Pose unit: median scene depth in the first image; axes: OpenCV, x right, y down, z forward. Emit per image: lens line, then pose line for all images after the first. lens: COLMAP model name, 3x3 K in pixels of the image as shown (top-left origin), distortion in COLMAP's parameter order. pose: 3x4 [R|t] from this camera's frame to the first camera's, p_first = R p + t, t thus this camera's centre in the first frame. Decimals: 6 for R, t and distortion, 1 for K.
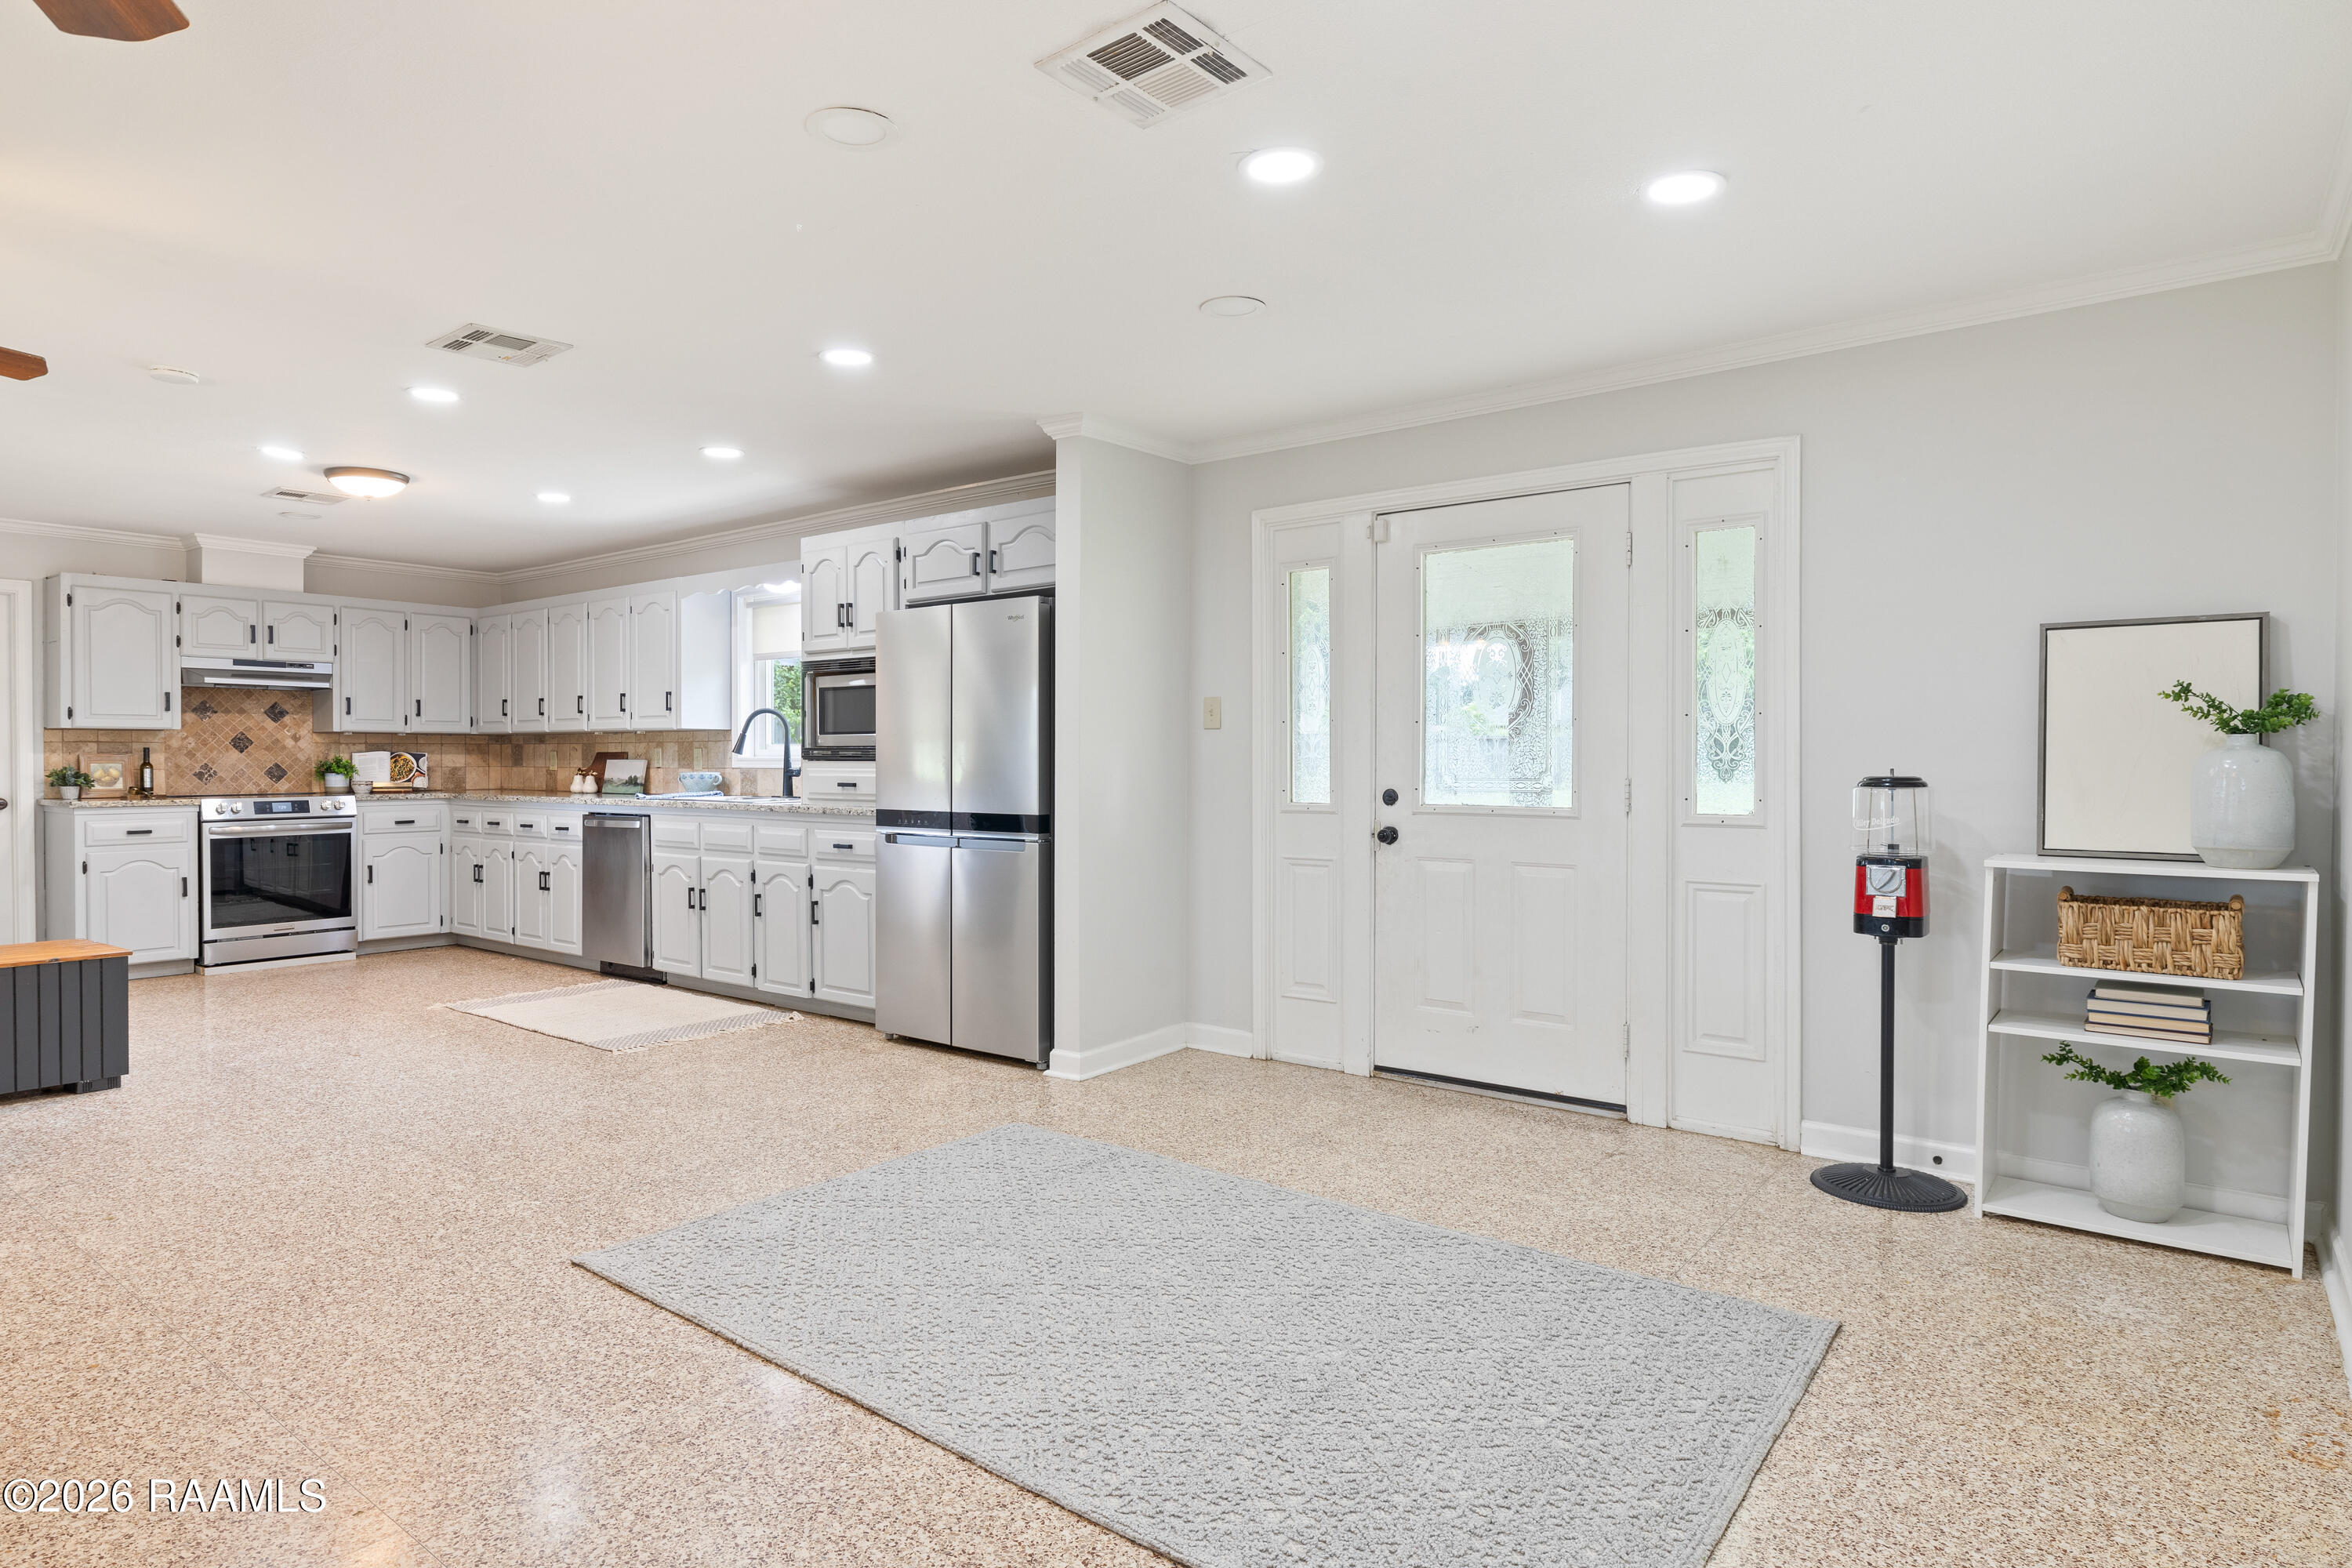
lens RADIAL K [[1278.8, 0, 1176.0], [0, 1278.8, 784.0], [0, 0, 1]] dist [0.001553, -0.000298]
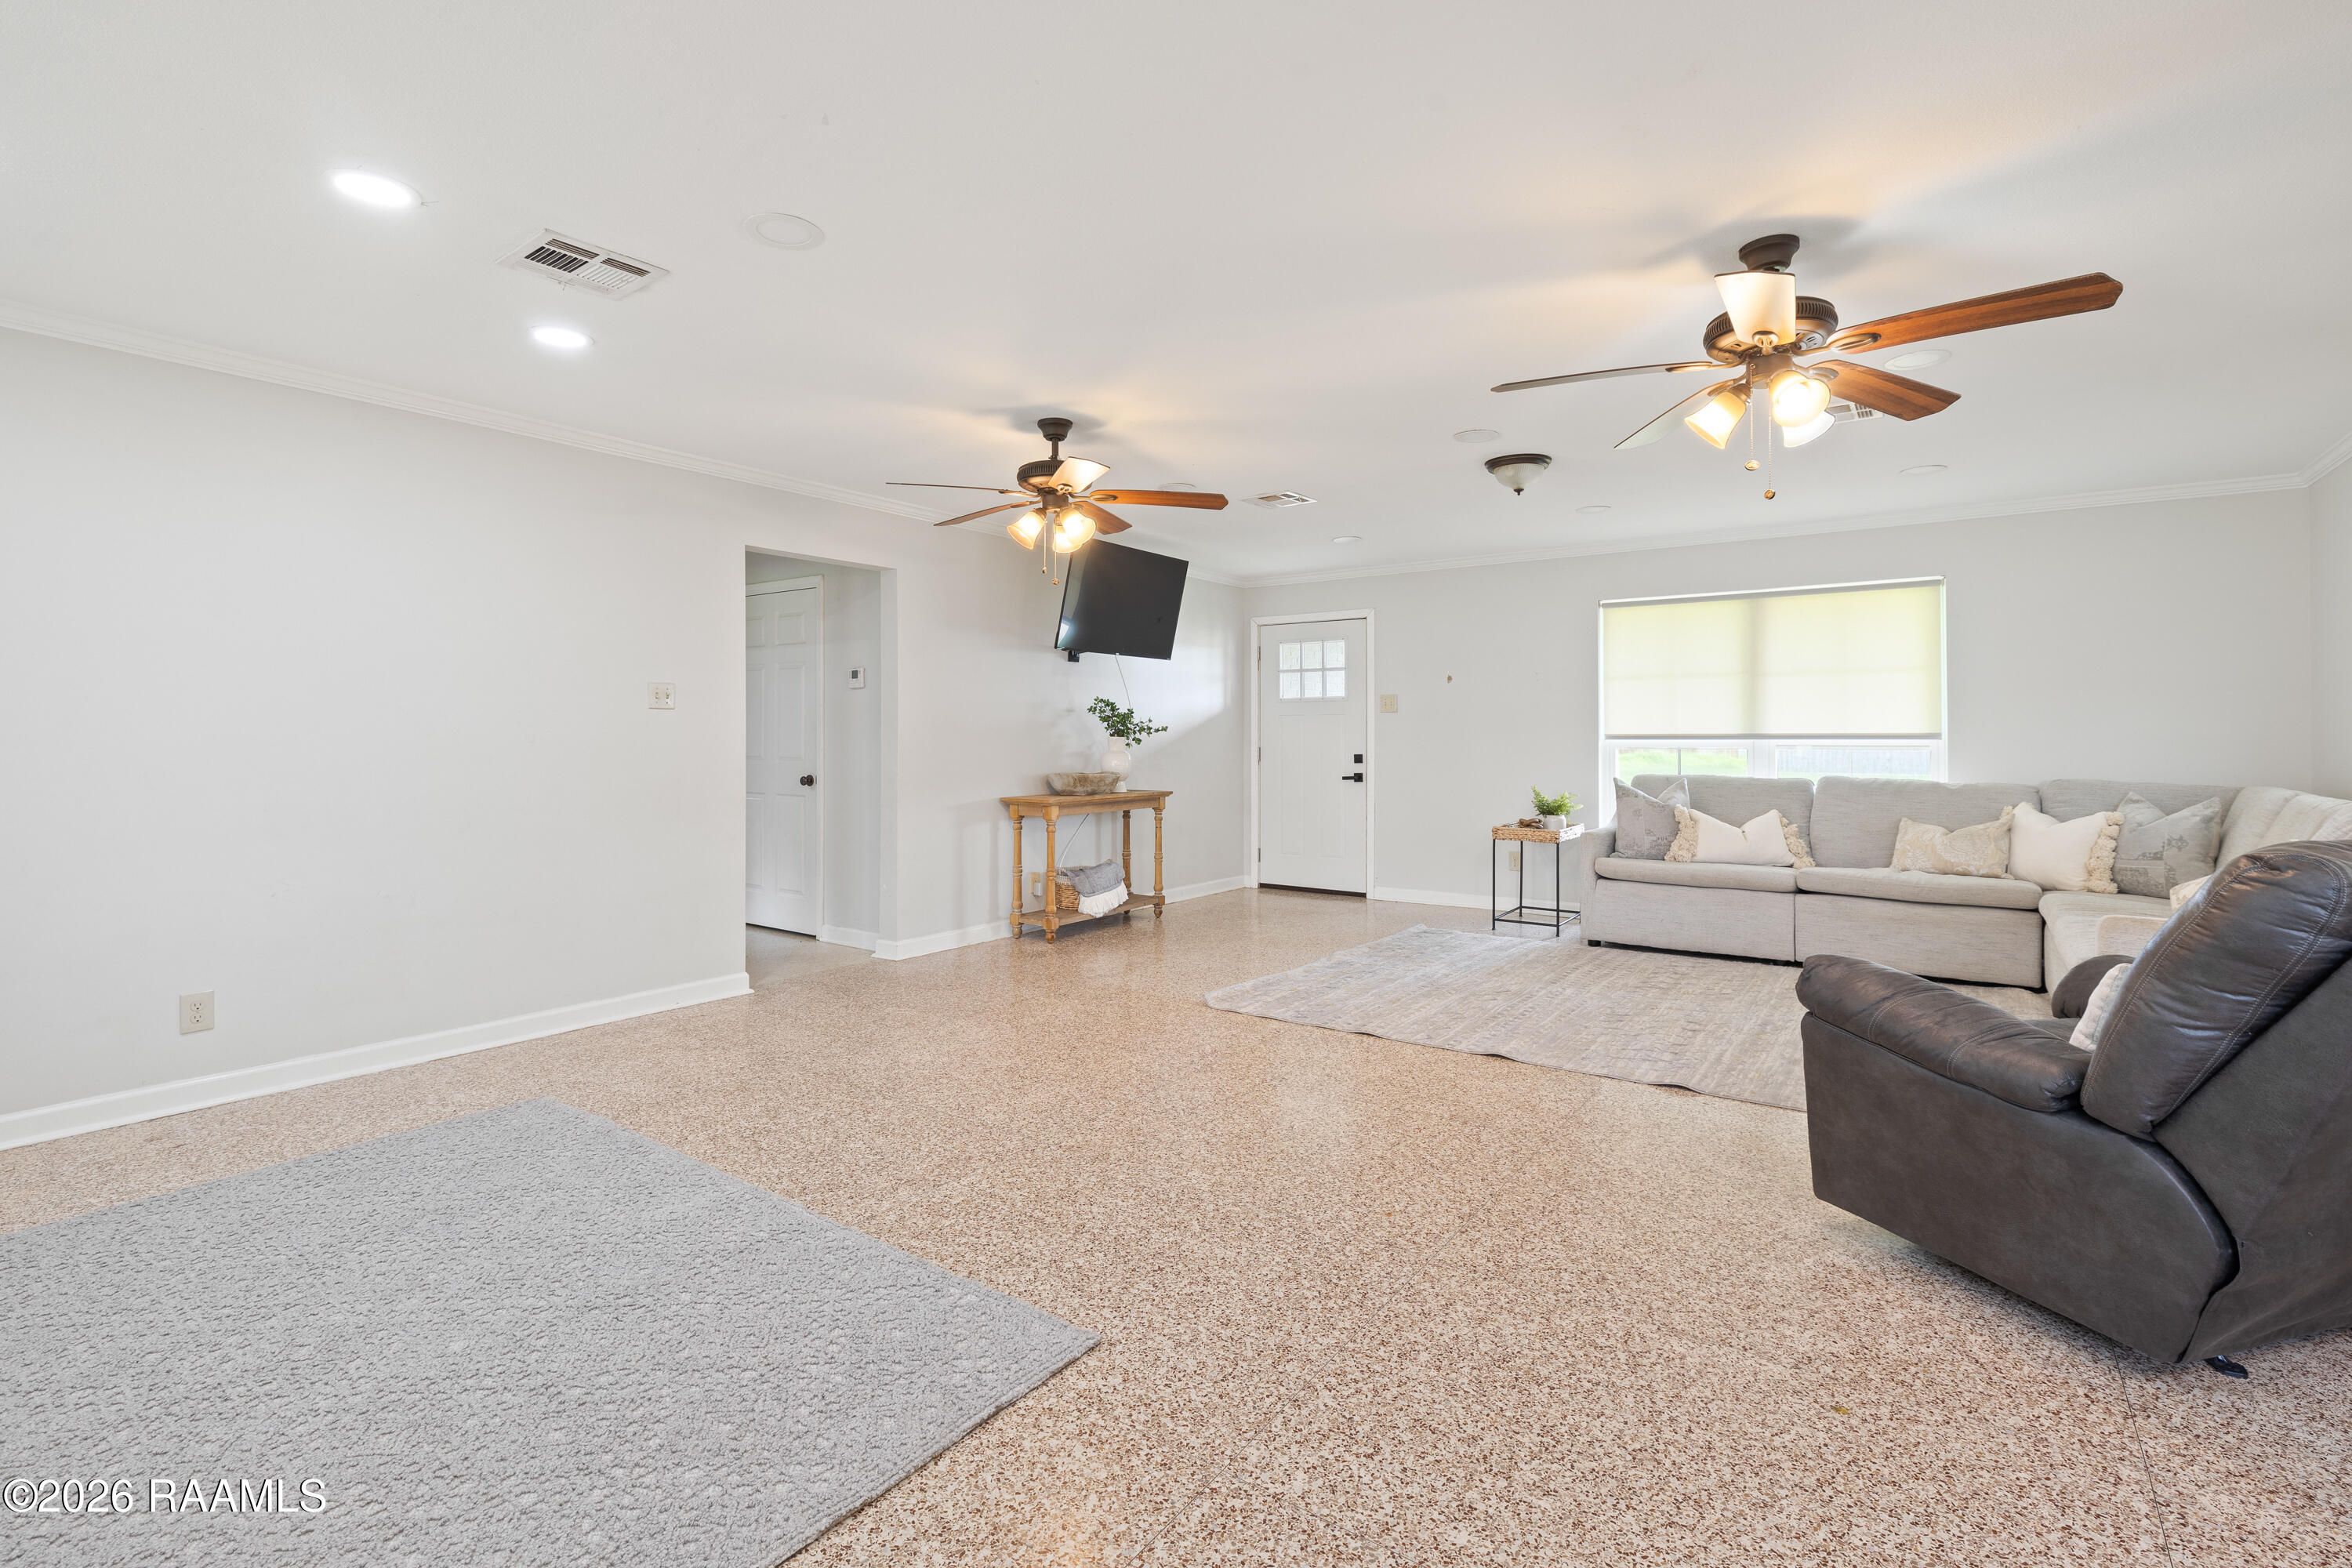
lens RADIAL K [[1085.0, 0, 1176.0], [0, 1085.0, 784.0], [0, 0, 1]] dist [-0.000987, -0.000130]
pose [[-0.999958, -0.000910, -0.009140, -0.611680], [-0.001477, 0.998058, 0.062275, -0.033882], [0.009065, 0.062286, -0.998017, 1.990607]]
